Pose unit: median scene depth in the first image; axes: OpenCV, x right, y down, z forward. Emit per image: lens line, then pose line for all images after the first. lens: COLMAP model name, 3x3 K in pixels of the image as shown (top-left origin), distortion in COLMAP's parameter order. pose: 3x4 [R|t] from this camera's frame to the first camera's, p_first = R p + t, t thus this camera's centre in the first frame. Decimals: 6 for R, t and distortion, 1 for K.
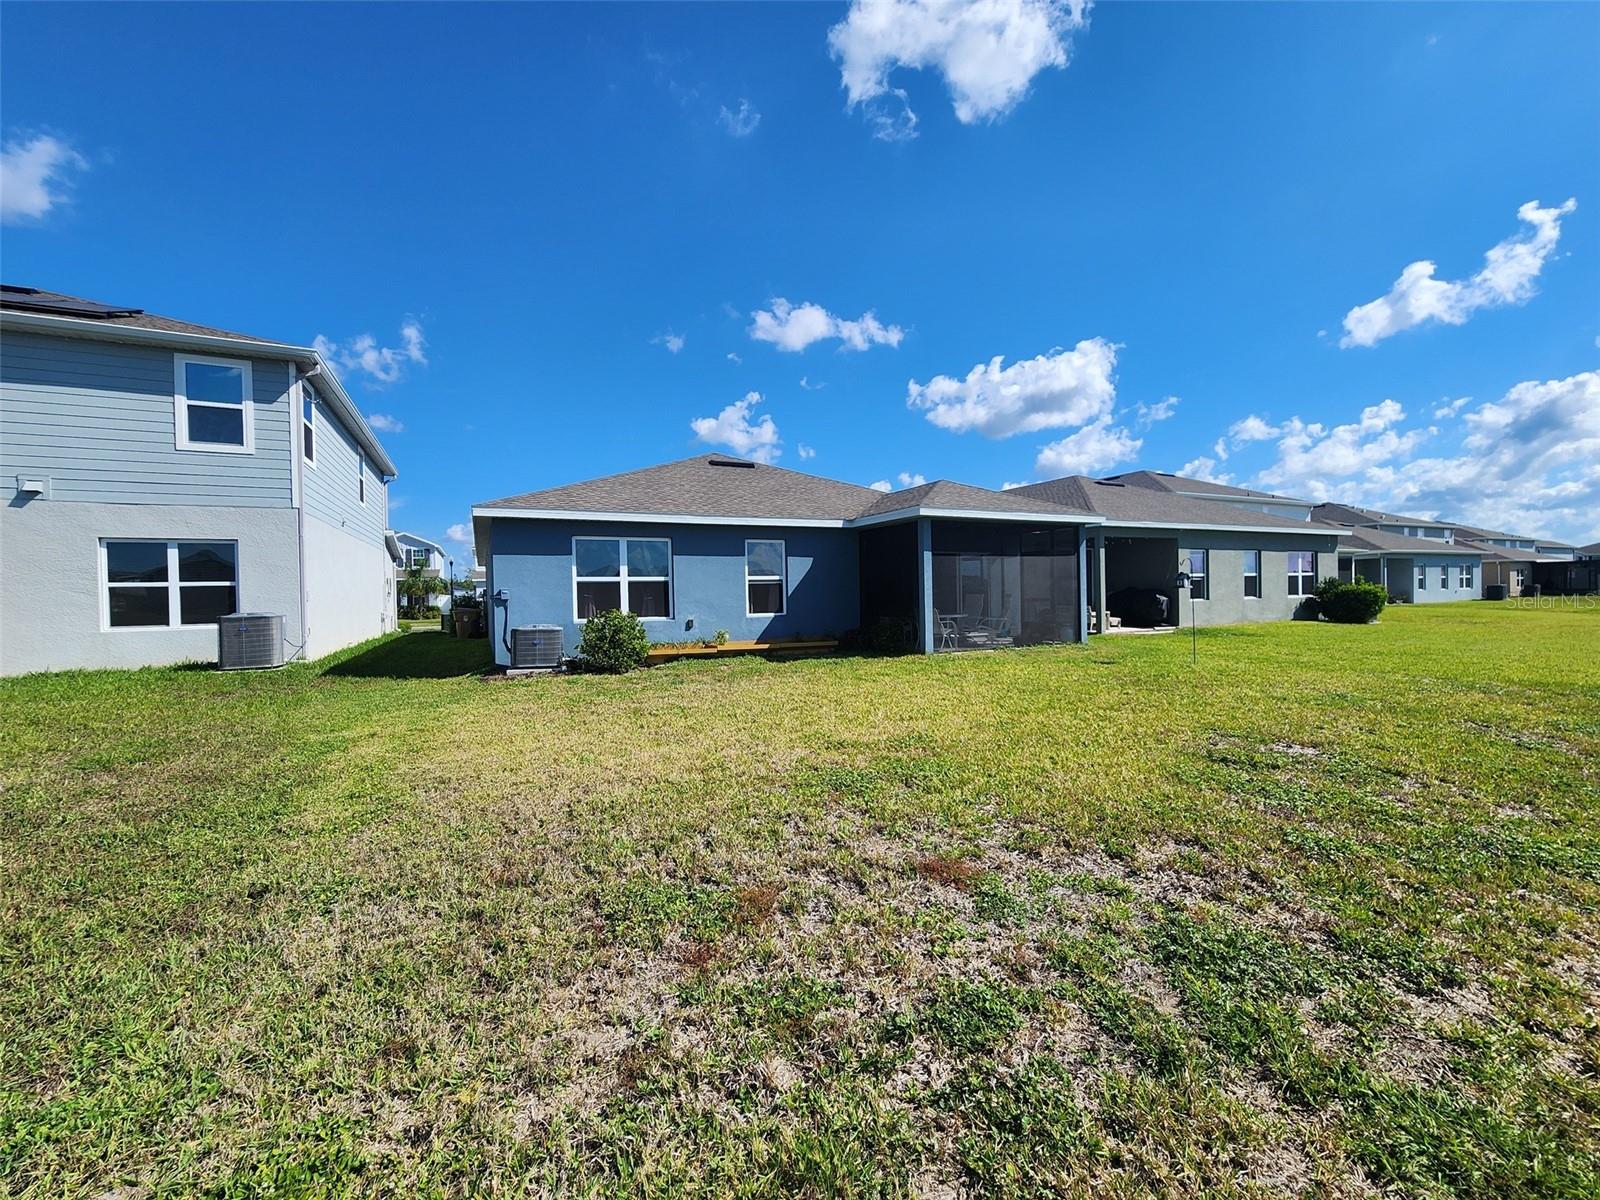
lens RADIAL K [[646.3, 0, 800.0], [0, 646.3, 600.0], [0, 0, 1]] dist [0.001319, -0.000296]
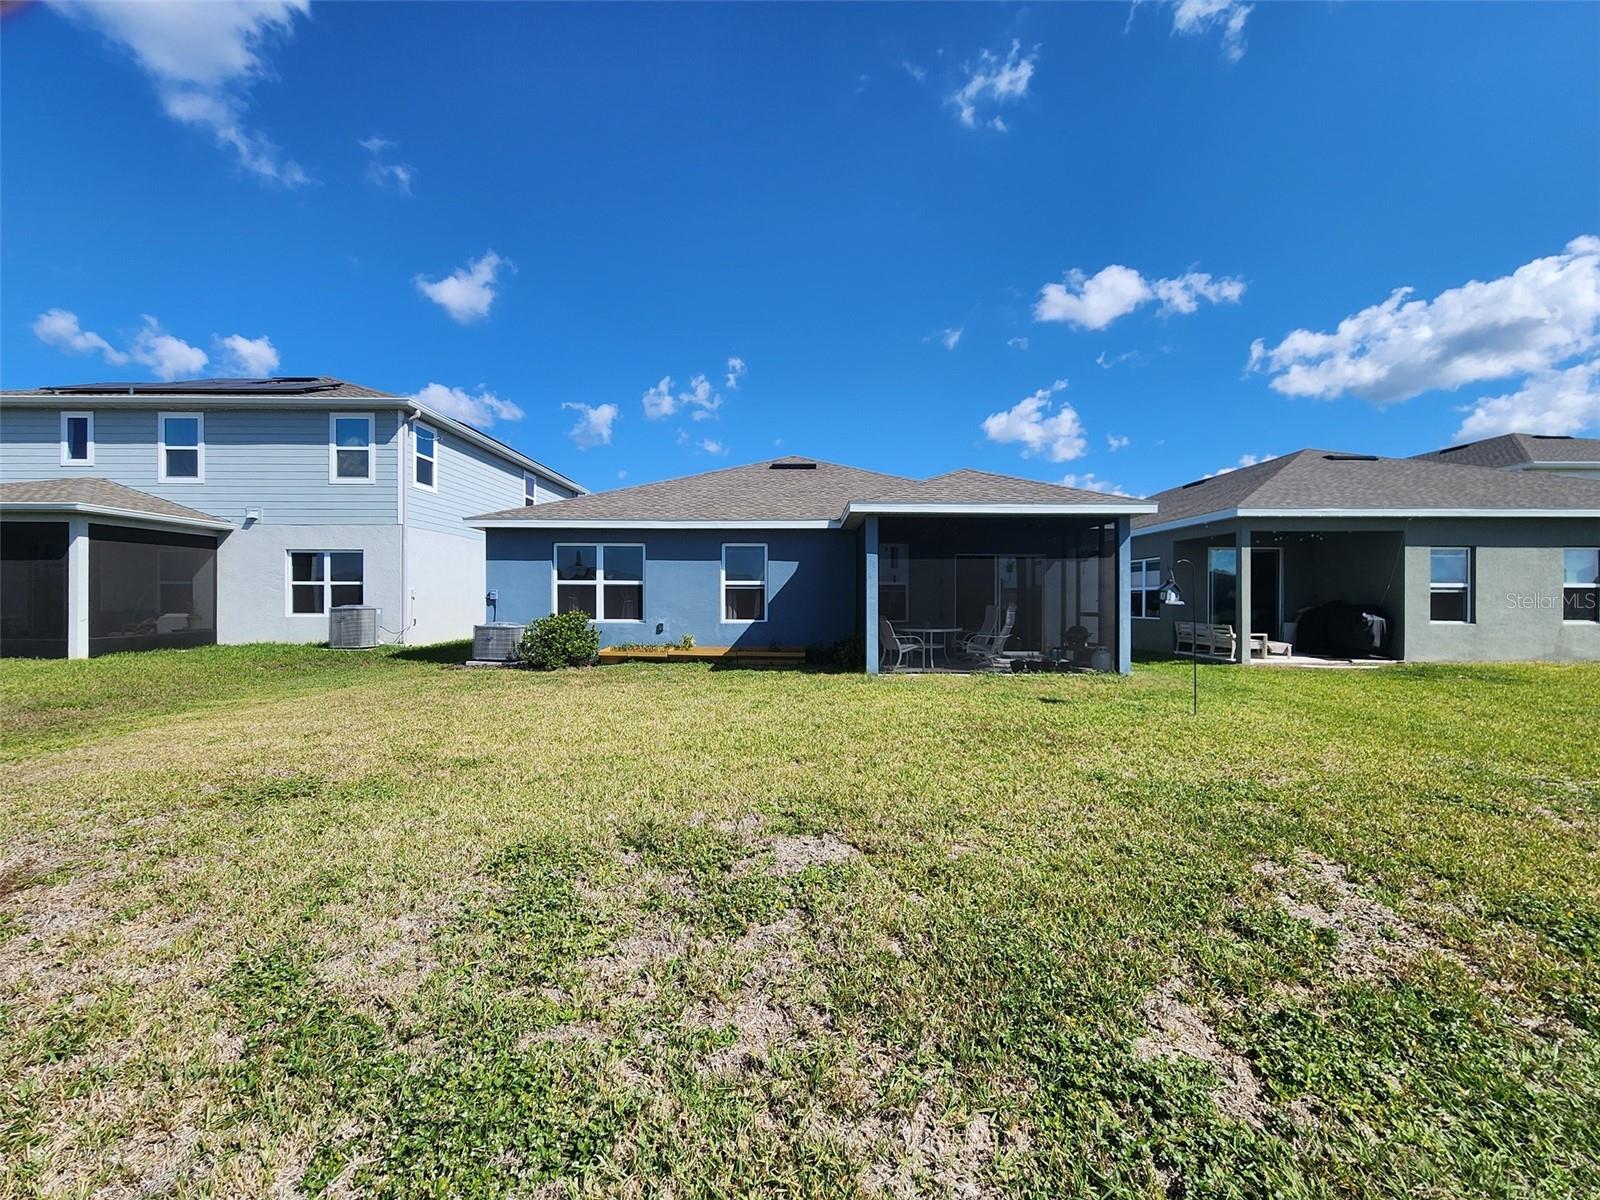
lens RADIAL K [[661.9, 0, 800.3], [0, 661.9, 603.3], [0, 0, 1]] dist [0.002112, -0.000069]
pose [[0.903253, 0.023155, -0.428482, 0.438531], [-0.024266, 0.999701, 0.002870, -0.008496], [0.428421, 0.007805, 0.903546, 0.141231]]
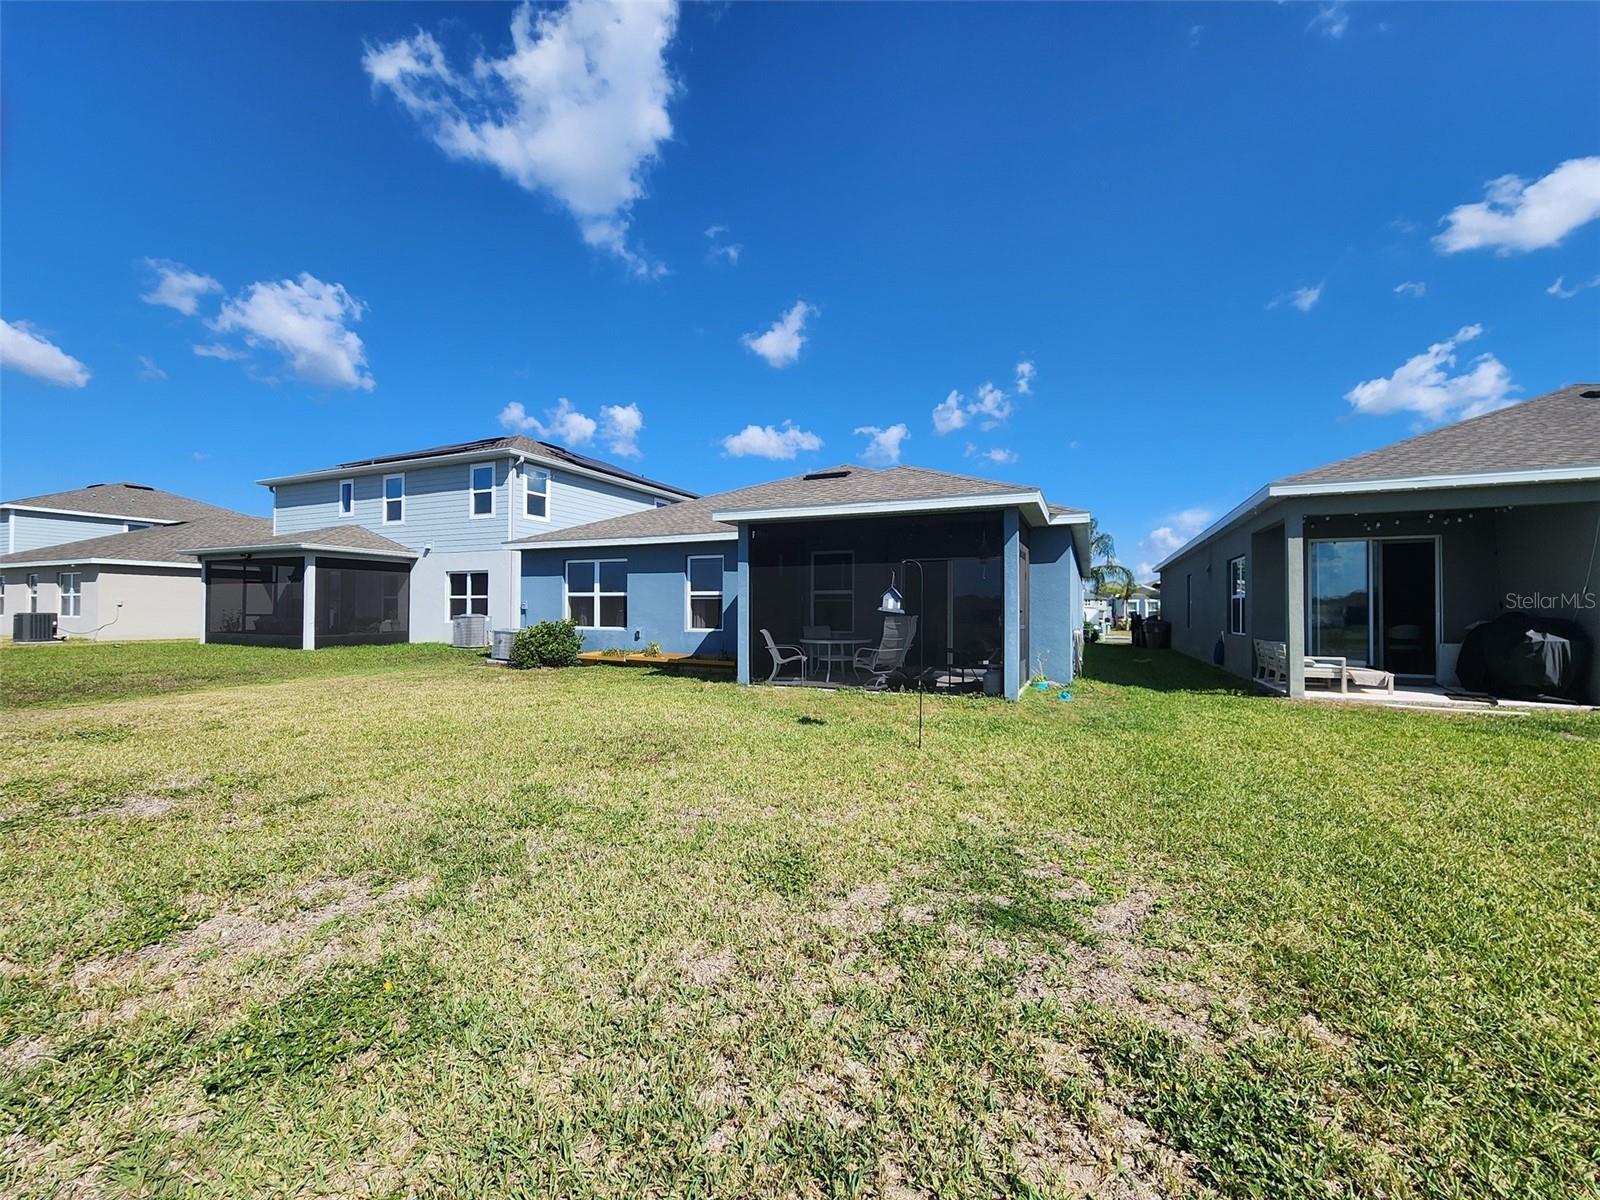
lens RADIAL K [[661.9, 0, 800.3], [0, 661.9, 603.3], [0, 0, 1]] dist [0.002112, -0.000069]
pose [[0.647707, 0.011046, -0.761809, 0.811670], [-0.026246, 0.999625, -0.007821, -0.014071], [0.761437, 0.025060, 0.647754, 0.437908]]
